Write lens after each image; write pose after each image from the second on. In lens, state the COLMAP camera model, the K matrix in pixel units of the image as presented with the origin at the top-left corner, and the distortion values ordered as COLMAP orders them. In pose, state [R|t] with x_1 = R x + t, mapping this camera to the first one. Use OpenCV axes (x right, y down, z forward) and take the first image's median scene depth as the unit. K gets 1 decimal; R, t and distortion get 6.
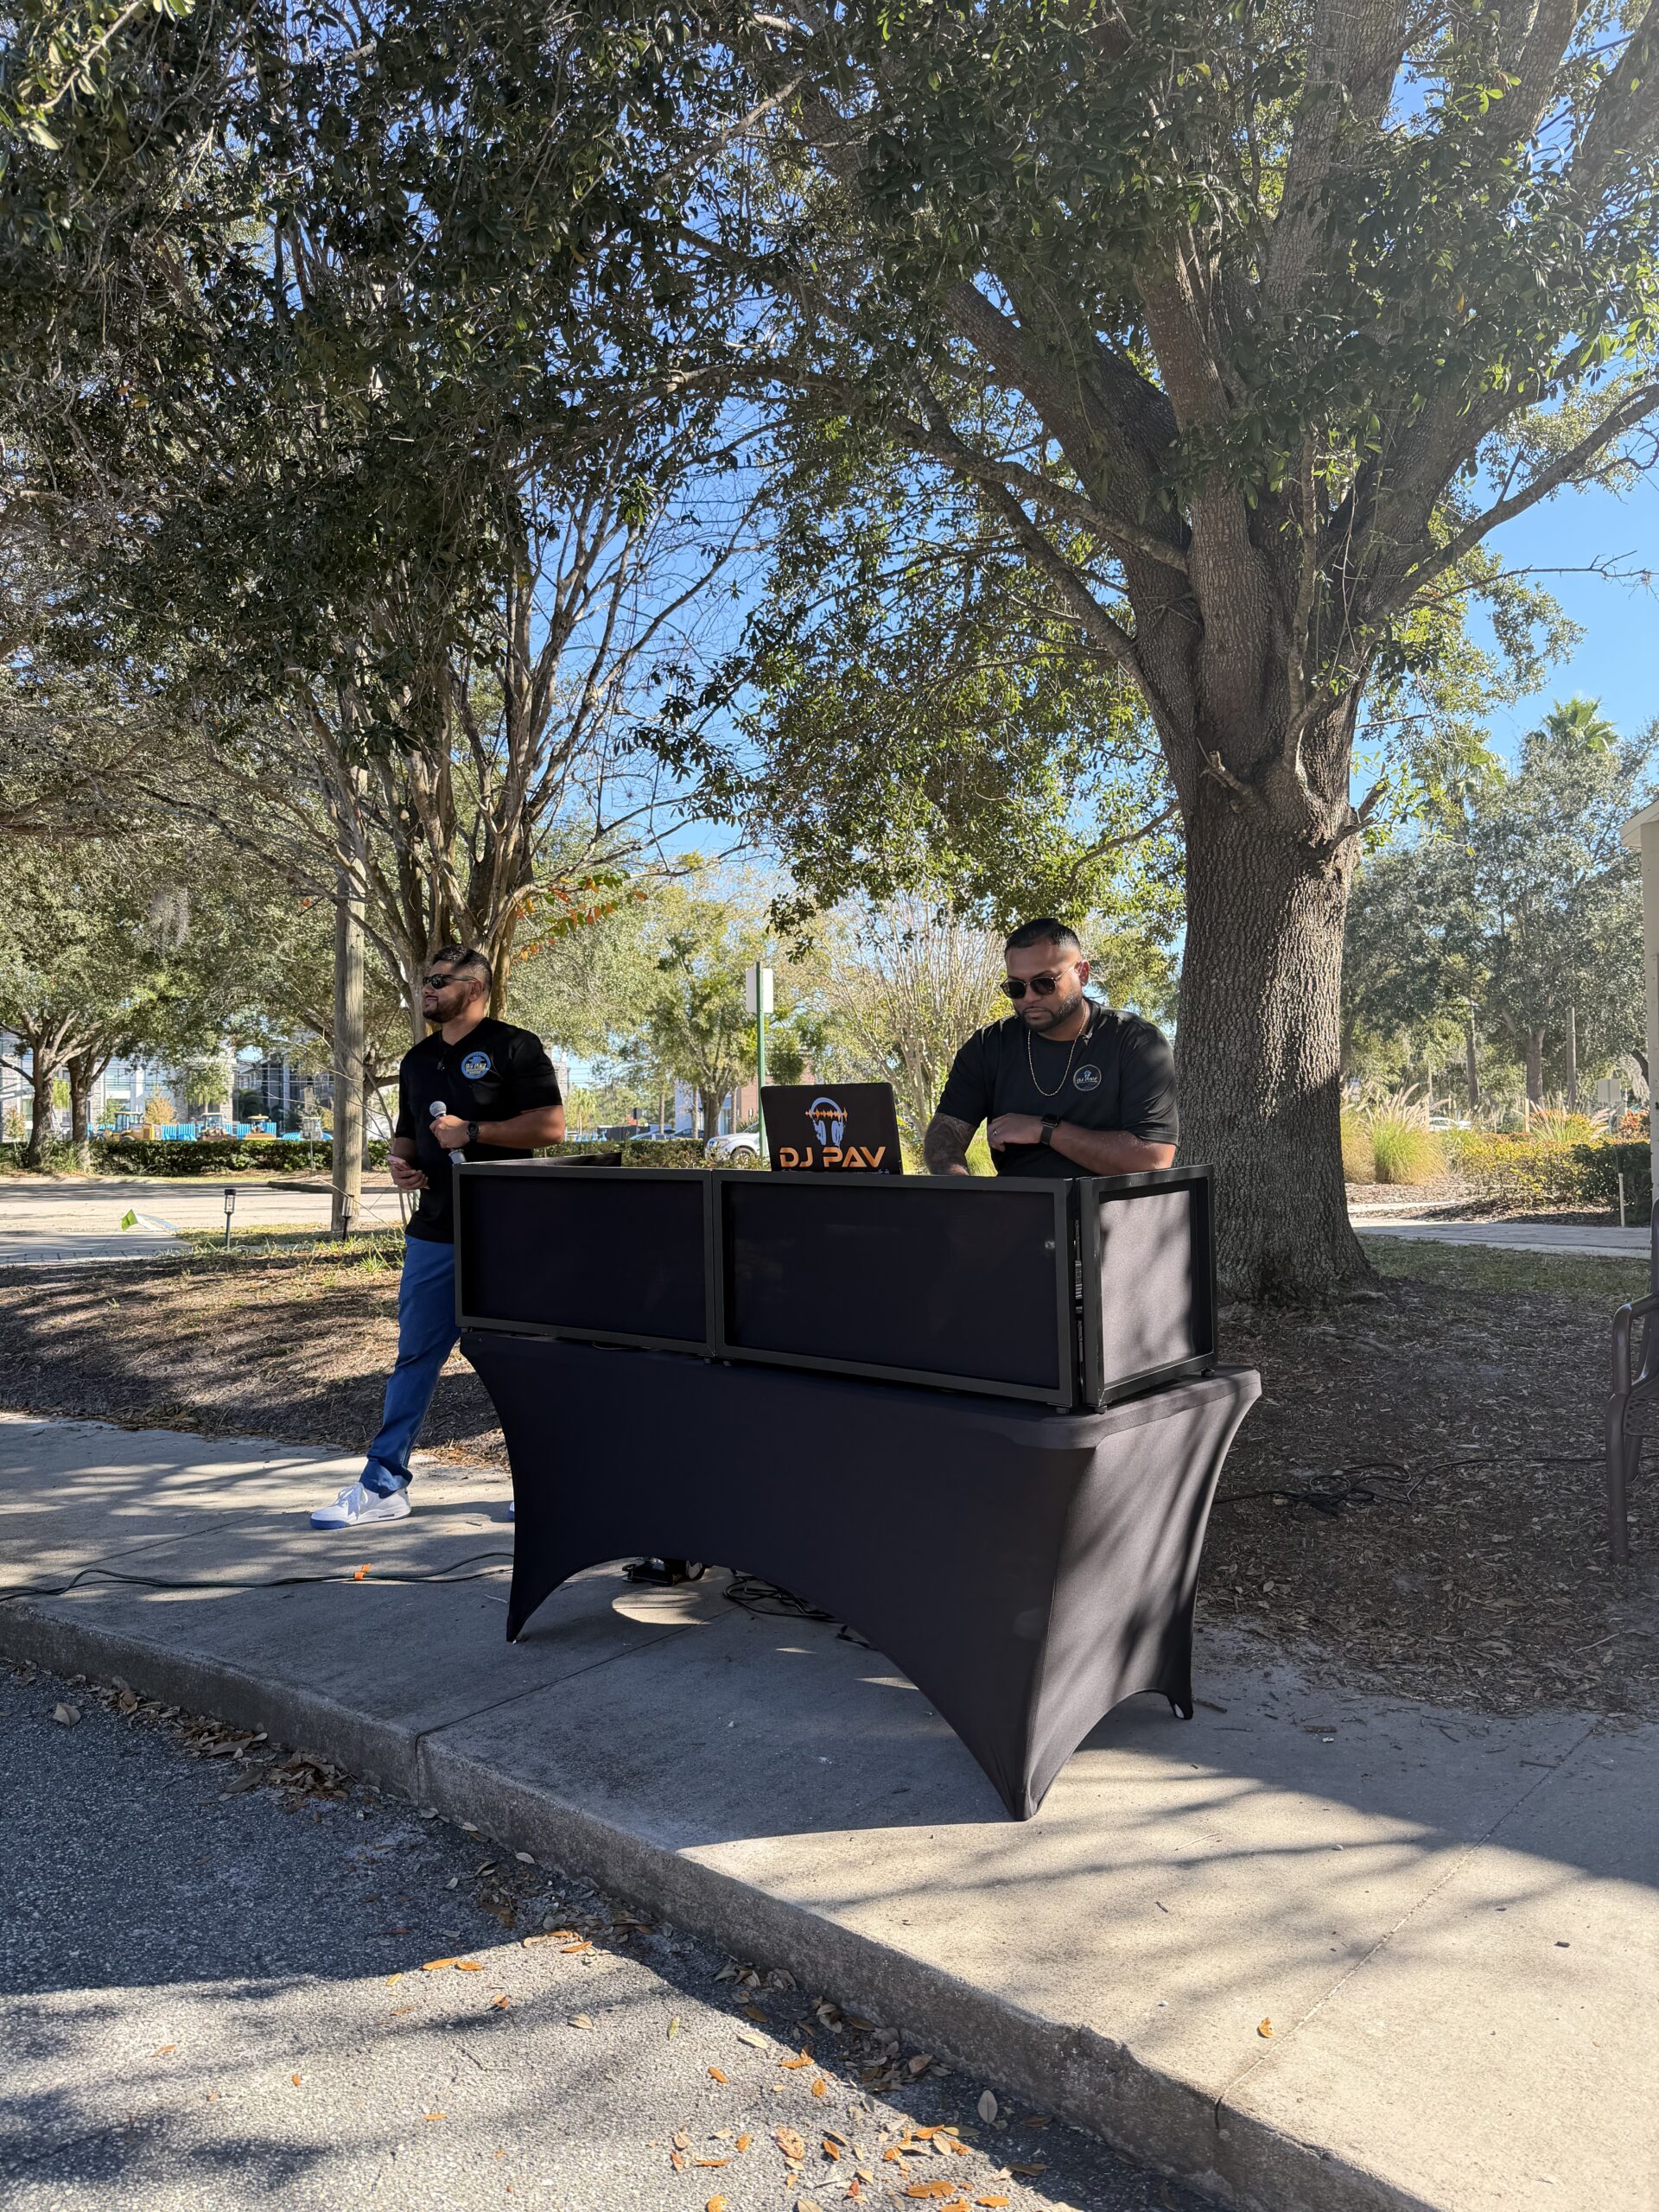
lens RADIAL K [[1584.6, 0, 812.2], [0, 1584.6, 1103.9], [0, 0, 1]] dist [0.011809, -0.015595]
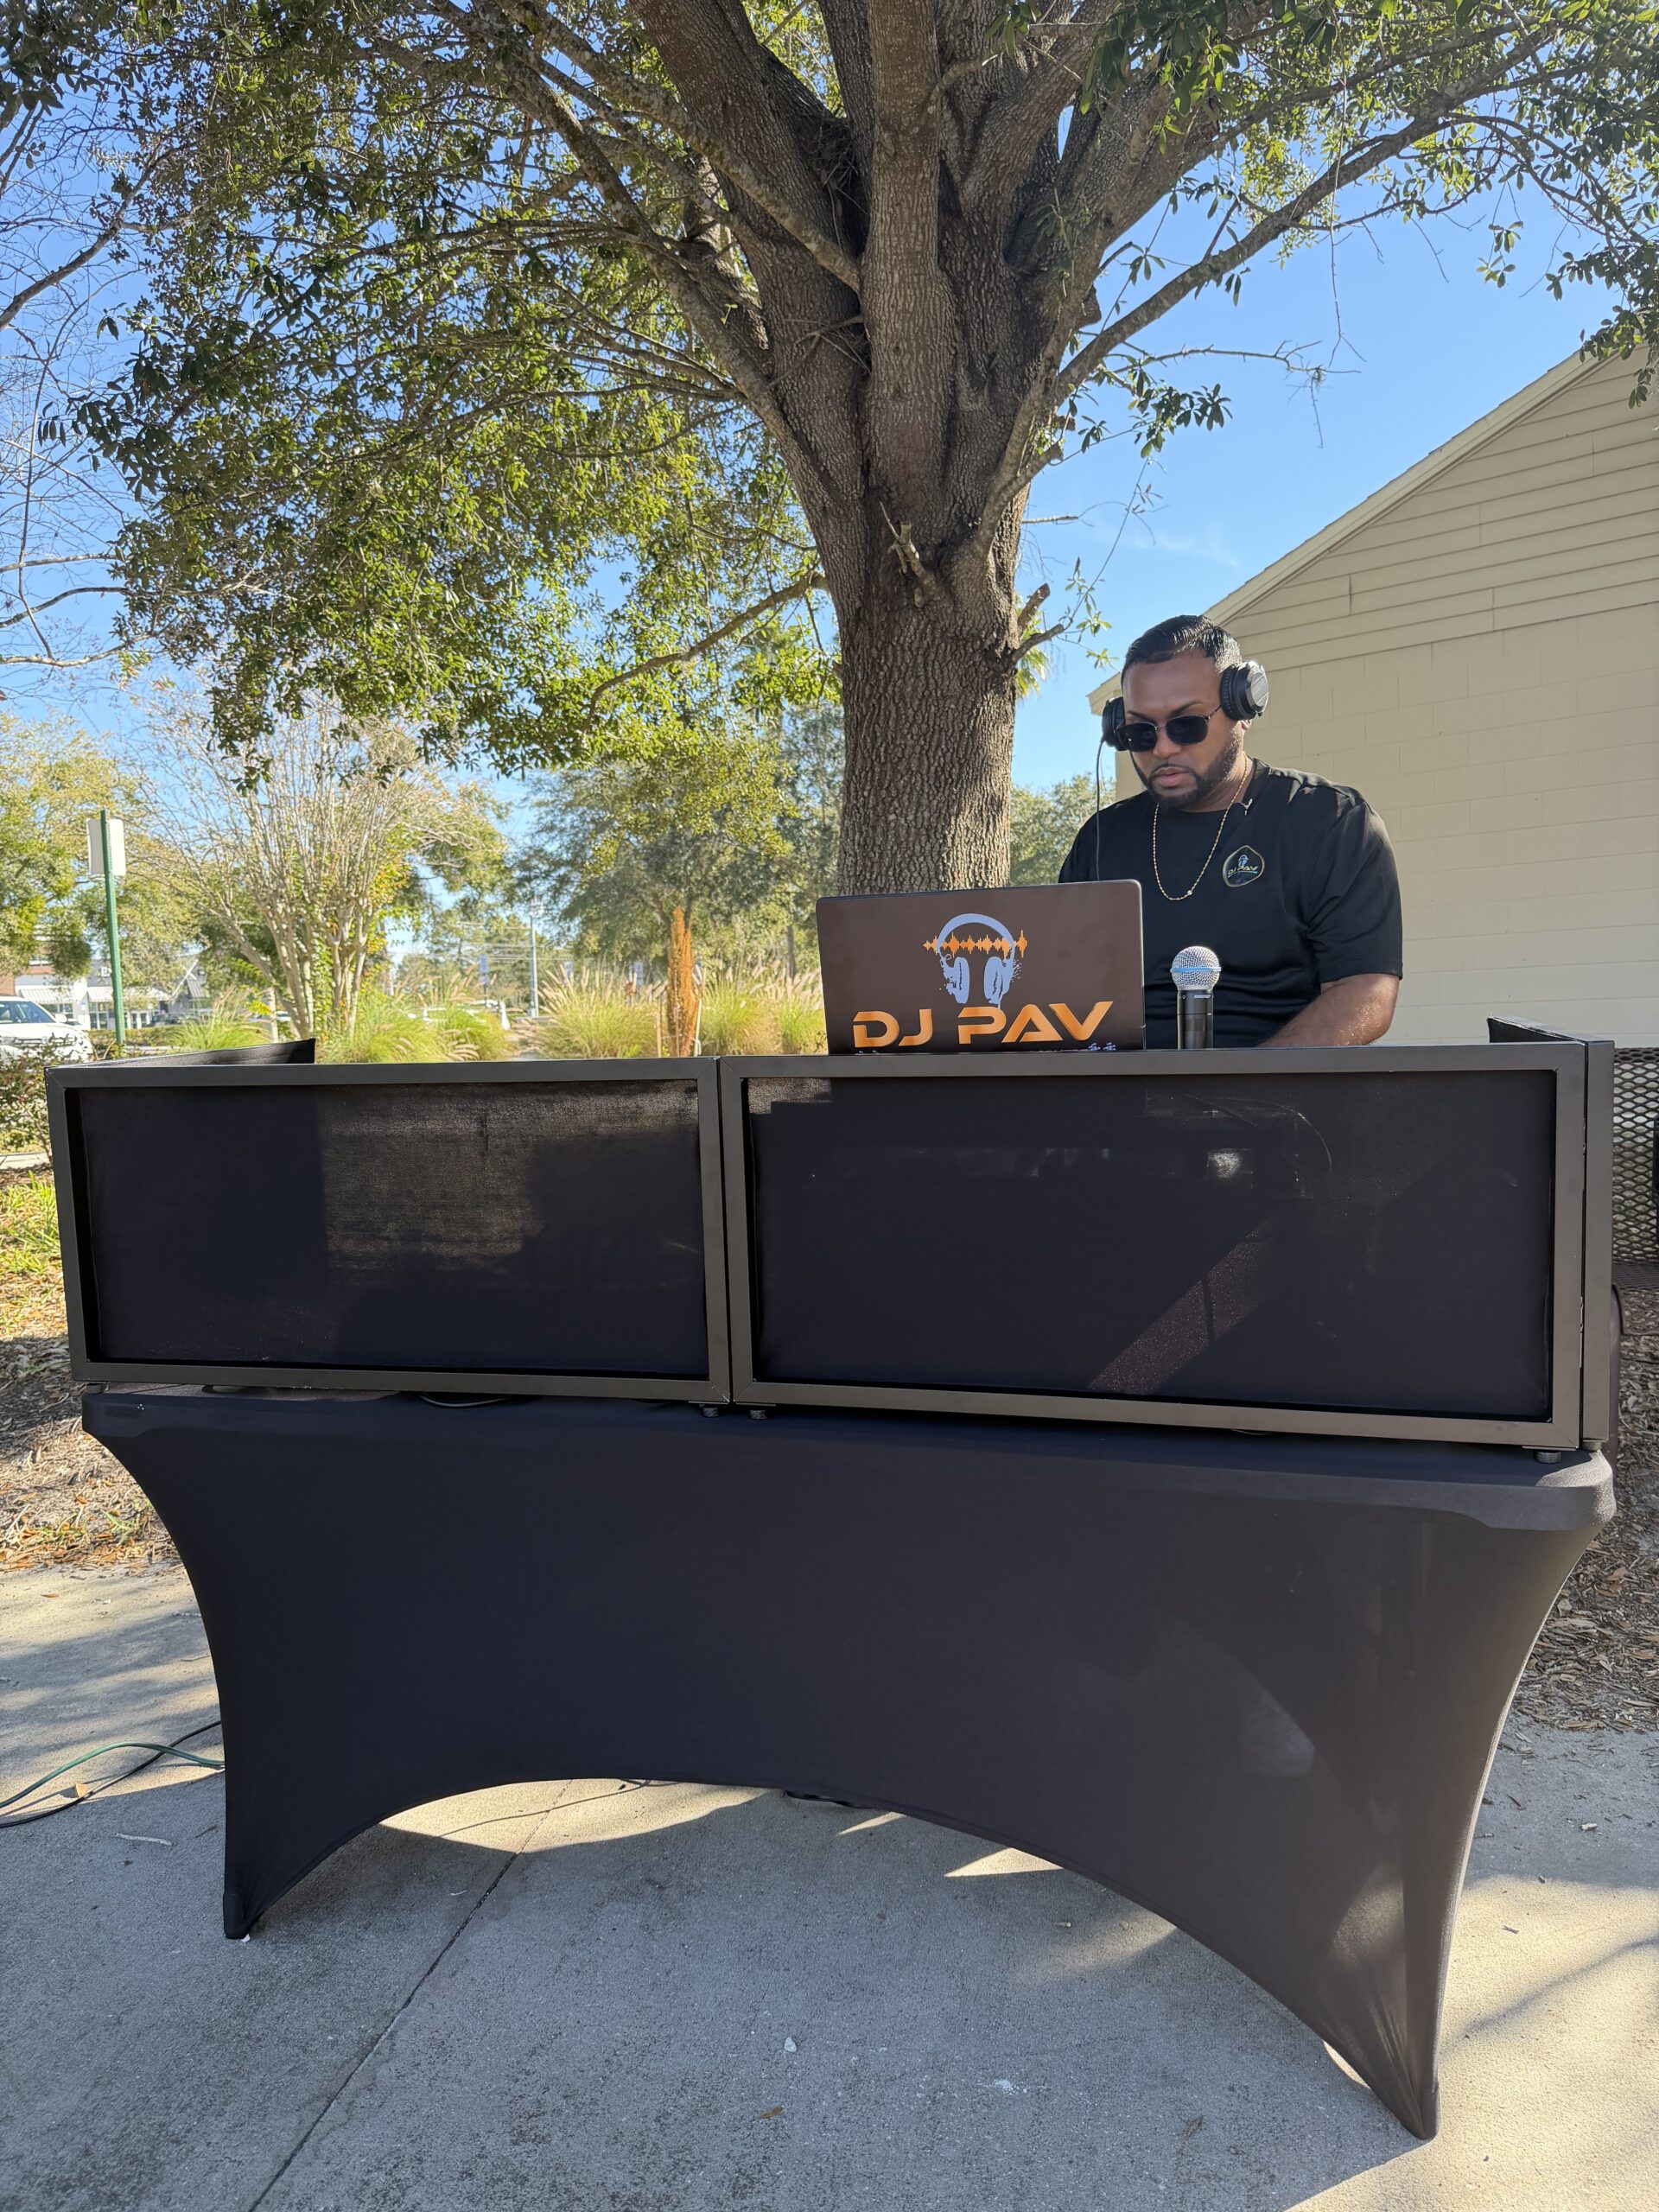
lens RADIAL K [[1584.6, 0, 831.0], [0, 1584.6, 1143.1], [0, 0, 1]] dist [0.011809, -0.015595]
pose [[0.903069, -0.054514, 0.426023, -0.132199], [0.014059, 0.995133, 0.097534, 0.010018], [-0.429266, -0.082091, 0.899440, 0.263307]]
